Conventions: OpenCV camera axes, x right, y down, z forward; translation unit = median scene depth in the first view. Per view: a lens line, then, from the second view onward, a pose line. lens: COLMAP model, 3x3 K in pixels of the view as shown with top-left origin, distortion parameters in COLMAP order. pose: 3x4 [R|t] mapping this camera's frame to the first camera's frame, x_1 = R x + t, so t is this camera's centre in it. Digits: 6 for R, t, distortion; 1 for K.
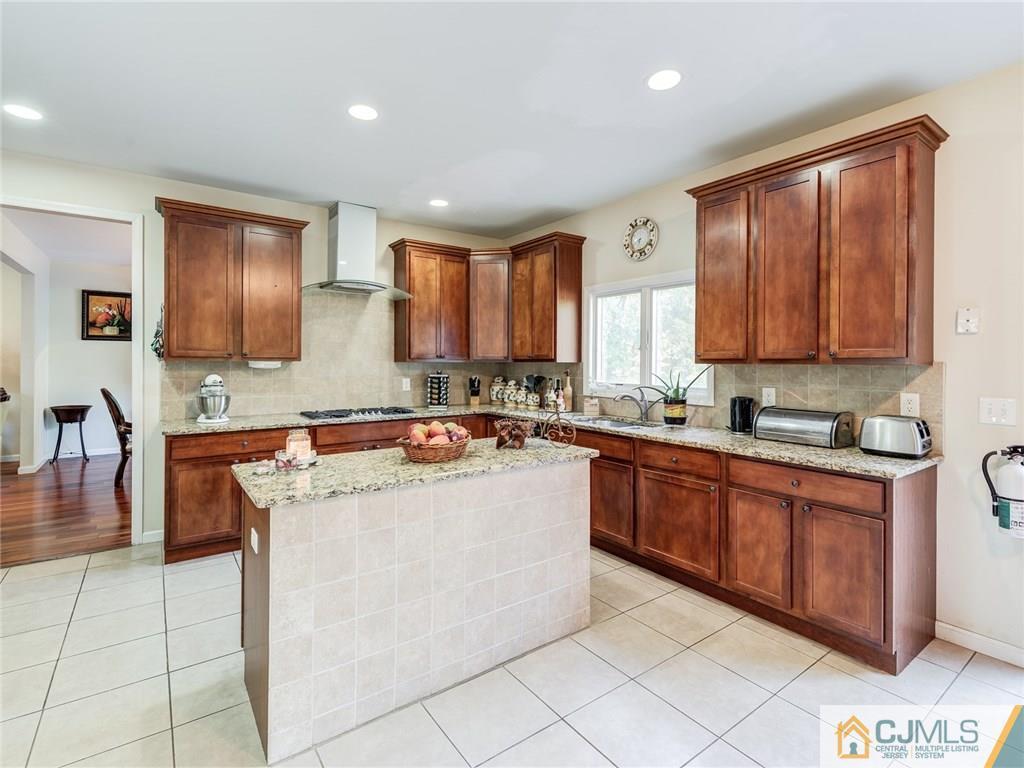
lens RADIAL K [[504.9, 0, 555.9], [0, 504.9, 362.2], [0, 0, 1]] dist [0.001506, -0.005653]
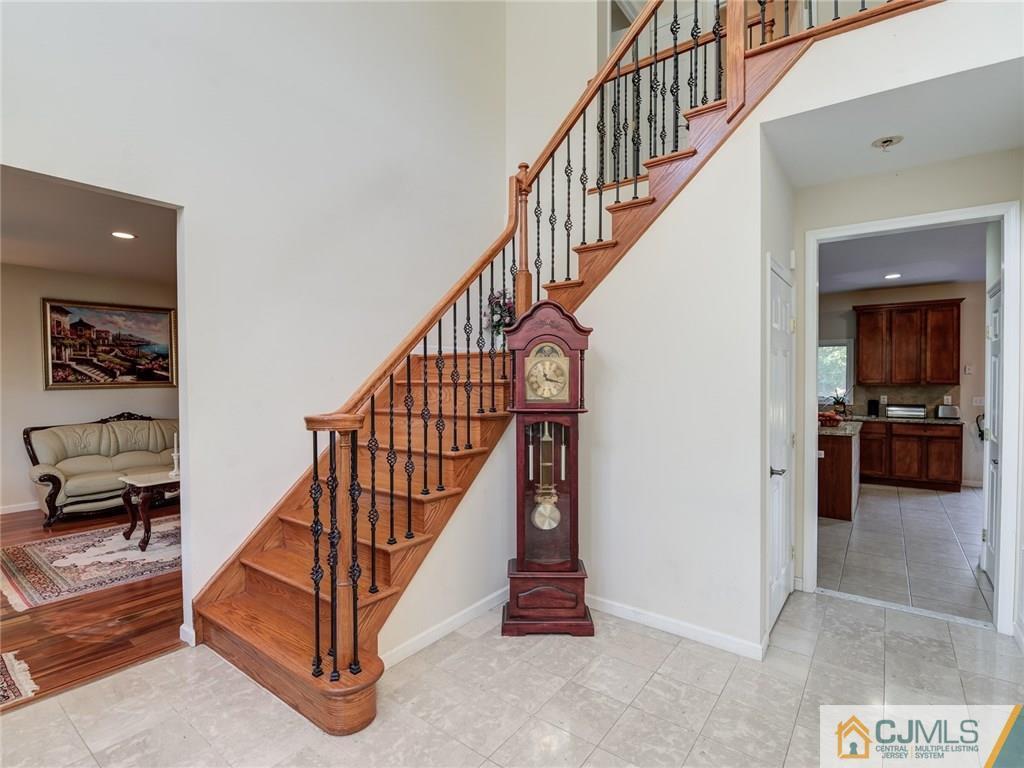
lens RADIAL K [[504.9, 0, 513.6], [0, 504.9, 388.9], [0, 0, 1]] dist [0.001506, -0.005653]
pose [[0.952979, -0.019374, 0.302417, -1.730394], [0.011972, 0.999582, 0.026313, -0.055531], [-0.302800, -0.021456, 0.952812, -0.629355]]
